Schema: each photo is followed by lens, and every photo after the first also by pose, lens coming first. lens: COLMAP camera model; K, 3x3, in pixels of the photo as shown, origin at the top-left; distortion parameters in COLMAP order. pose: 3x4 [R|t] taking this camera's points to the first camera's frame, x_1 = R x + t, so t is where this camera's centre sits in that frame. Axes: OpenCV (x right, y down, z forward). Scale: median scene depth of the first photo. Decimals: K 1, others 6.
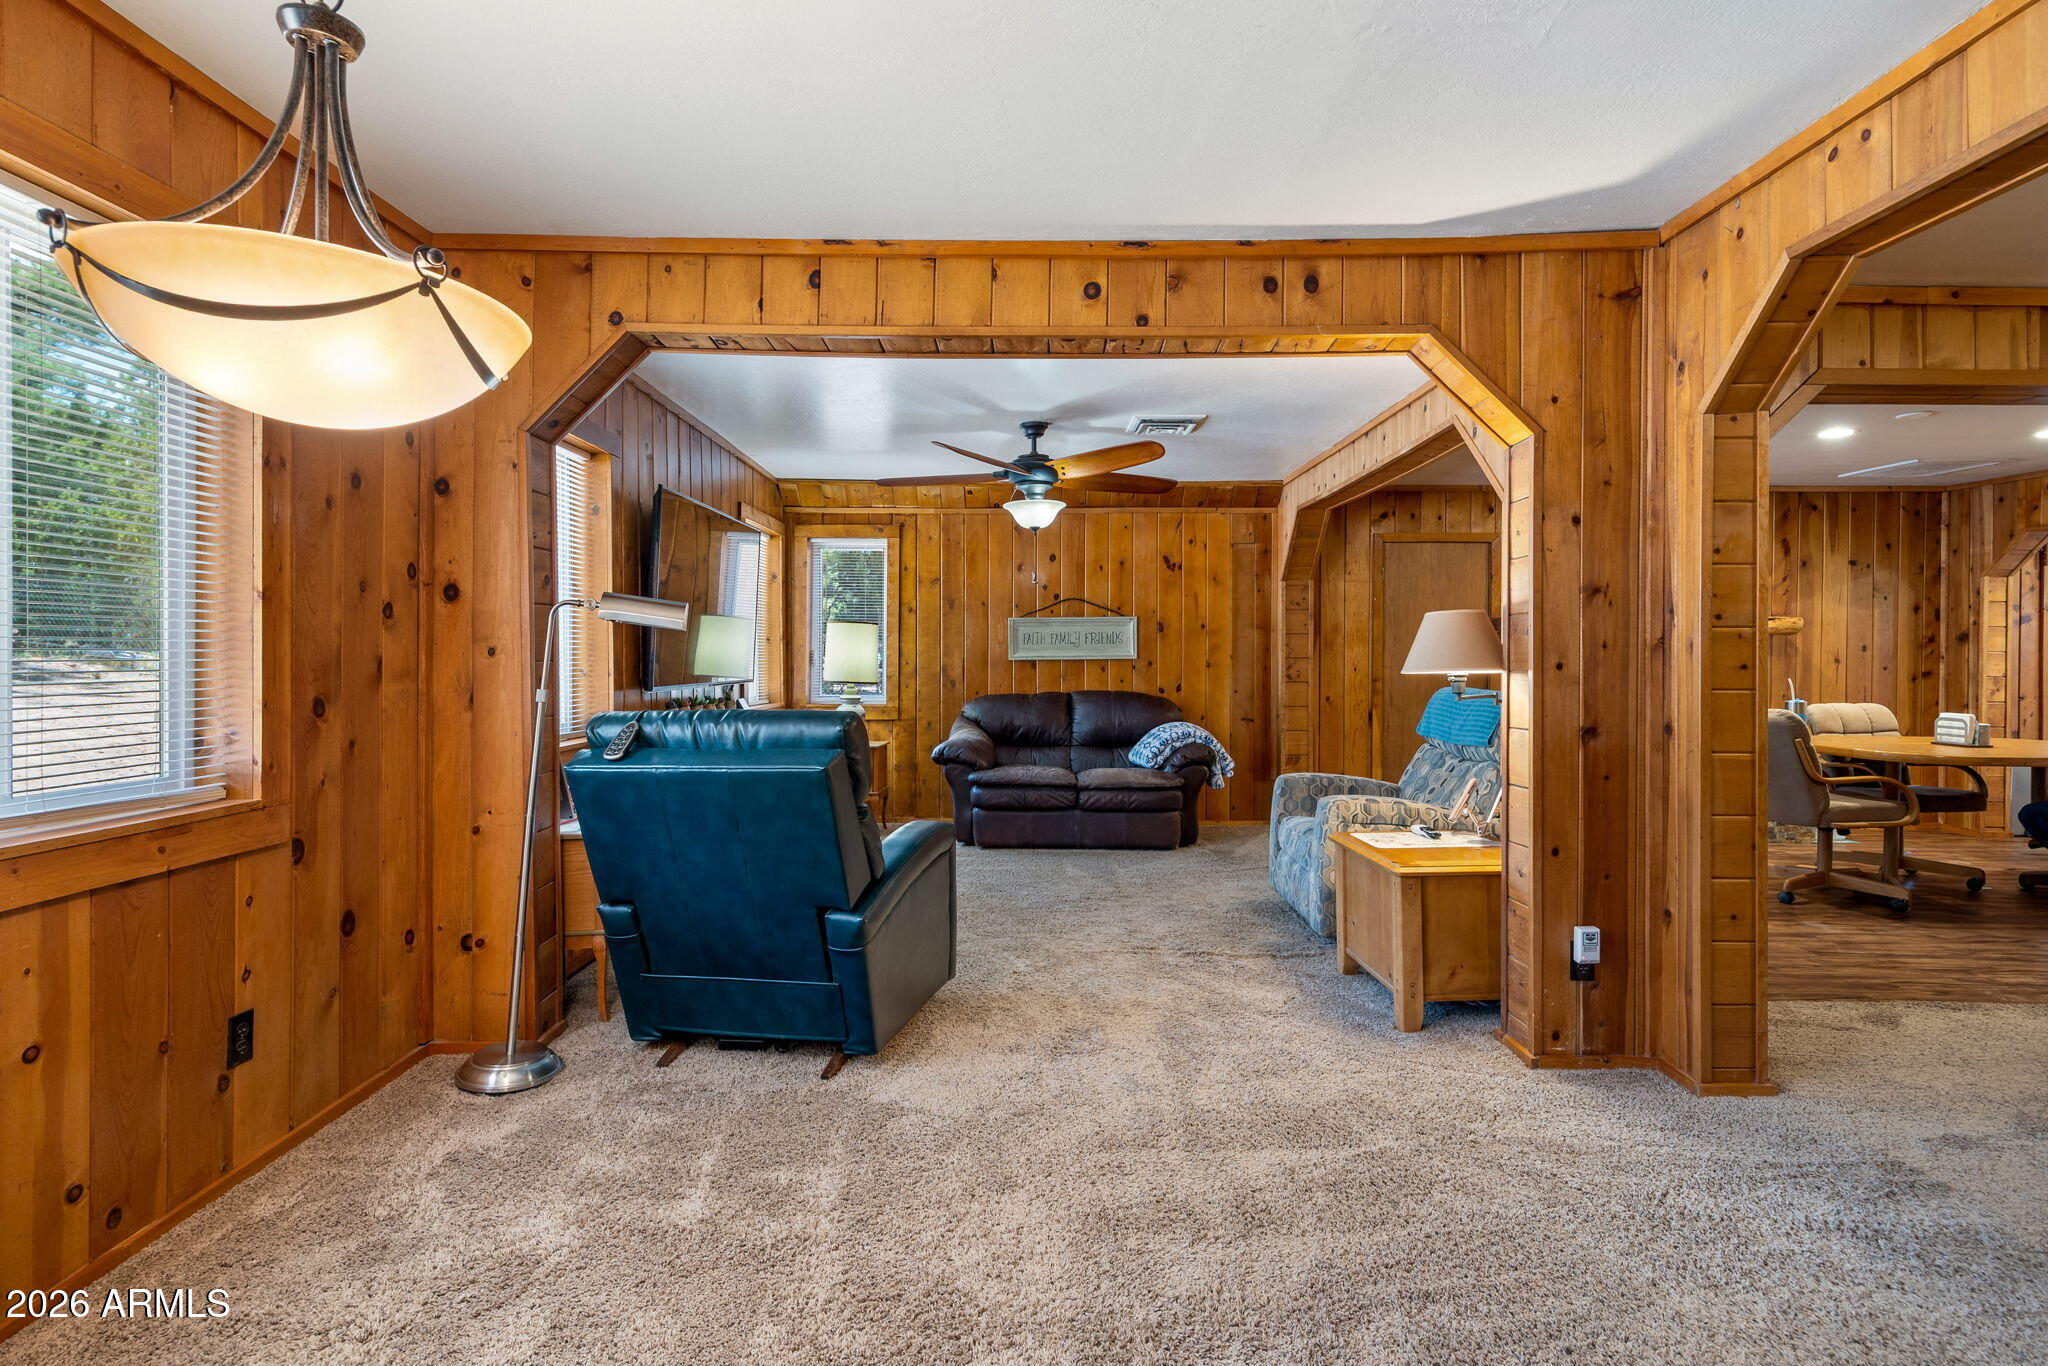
lens RADIAL K [[977.7, 0, 1030.4], [0, 977.7, 672.9], [0, 0, 1]] dist [0.002337, 0.001618]
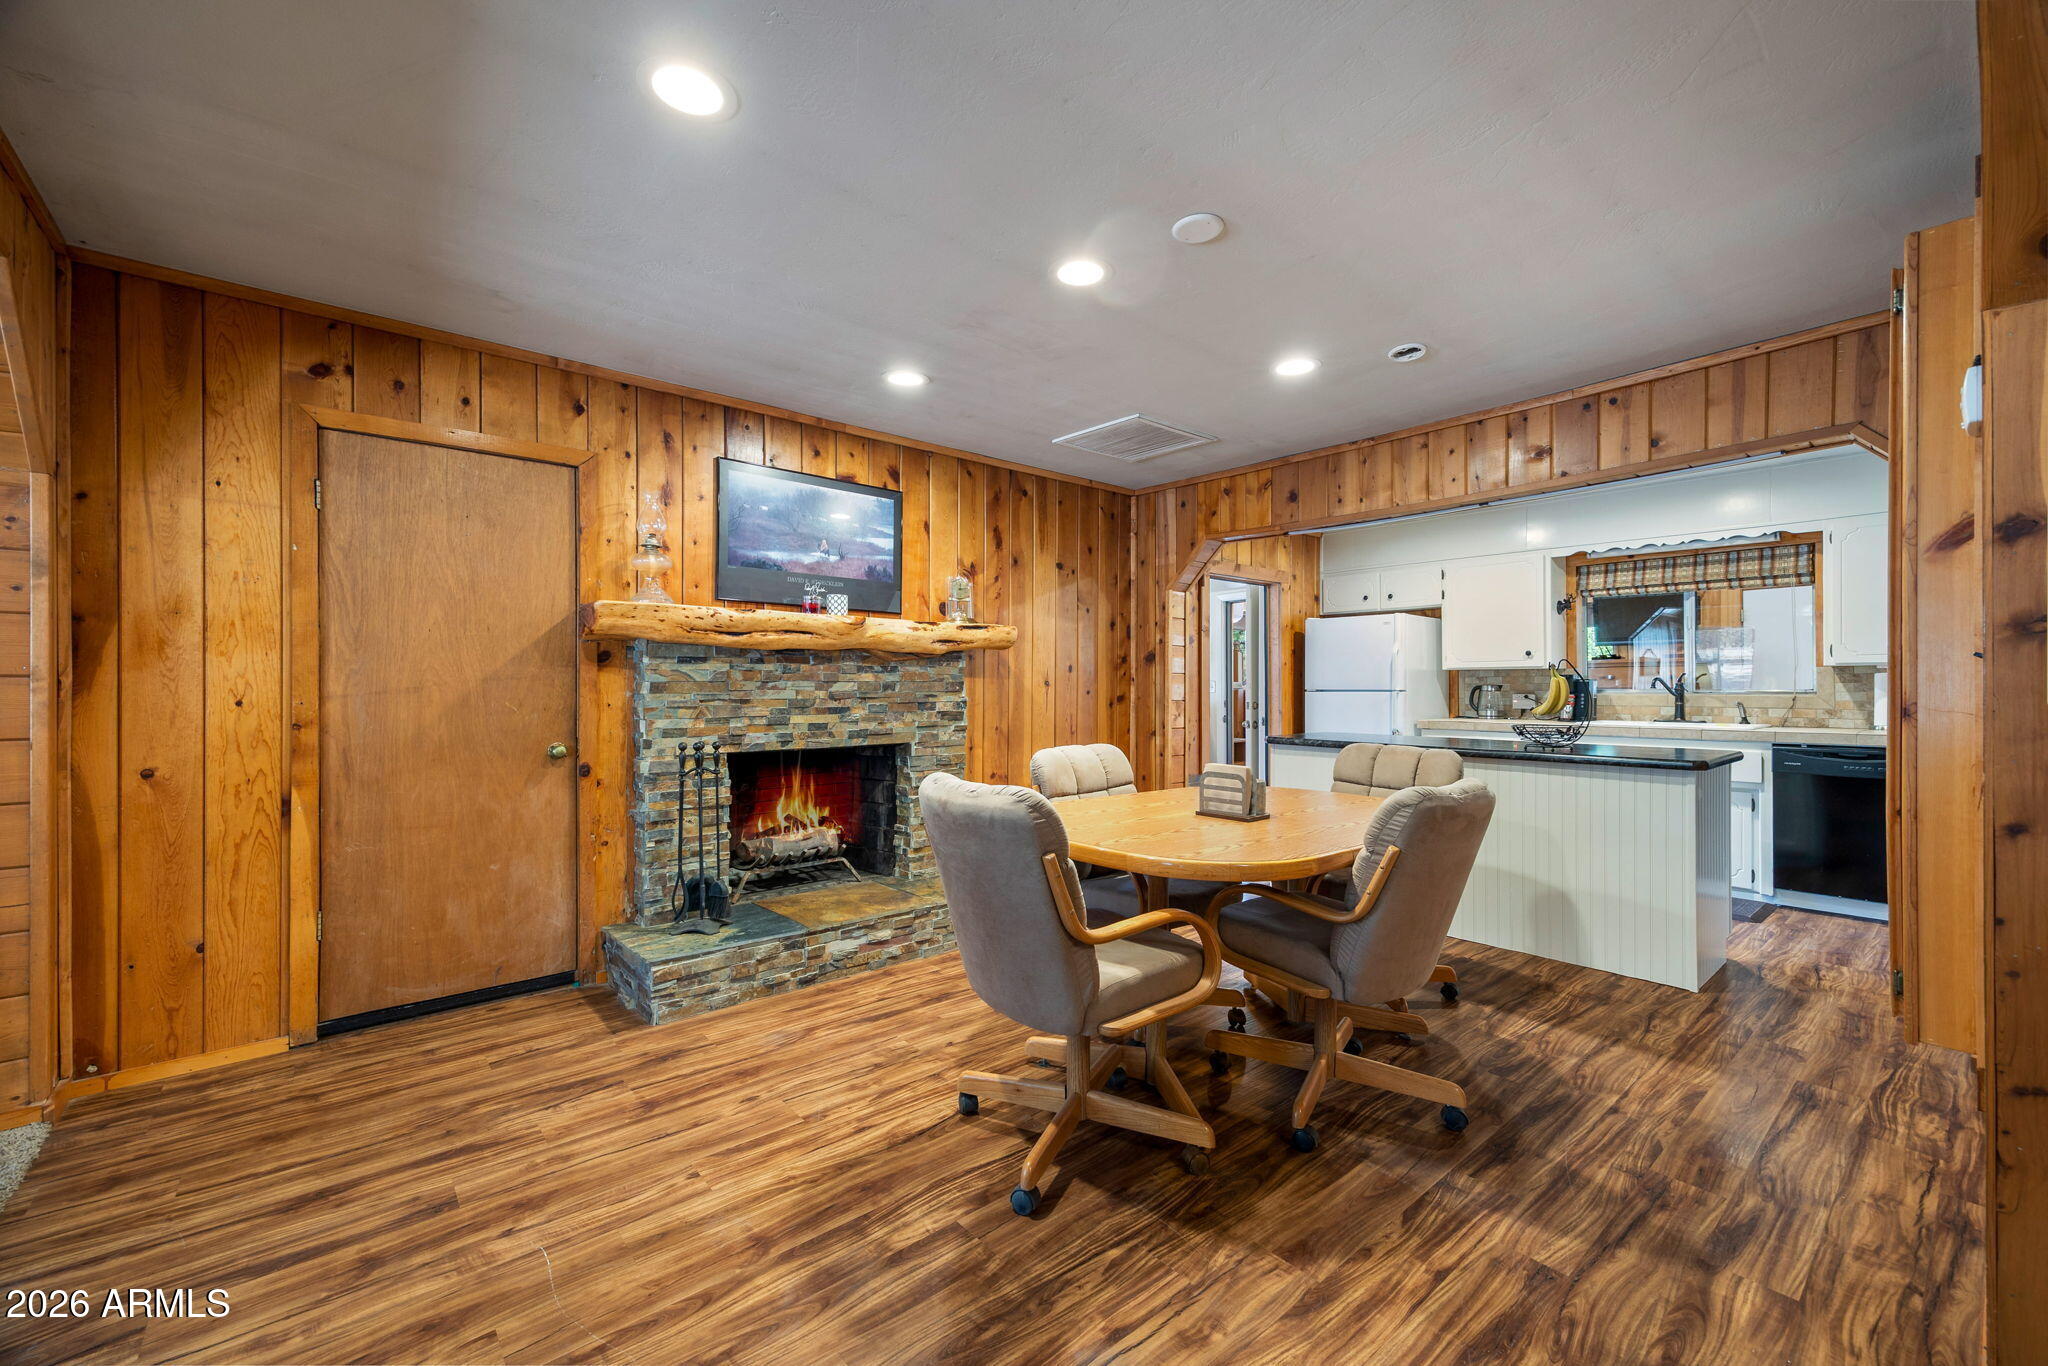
lens RADIAL K [[836.2, 0, 1024.0], [0, 836.2, 683.0], [0, 0, 1]] dist [0.001077, 0.000228]
pose [[0.761081, 0.000076, 0.648657, 0.355844], [0.011220, 0.999849, -0.013281, -0.003516], [-0.648560, 0.017386, 0.760965, 0.482362]]
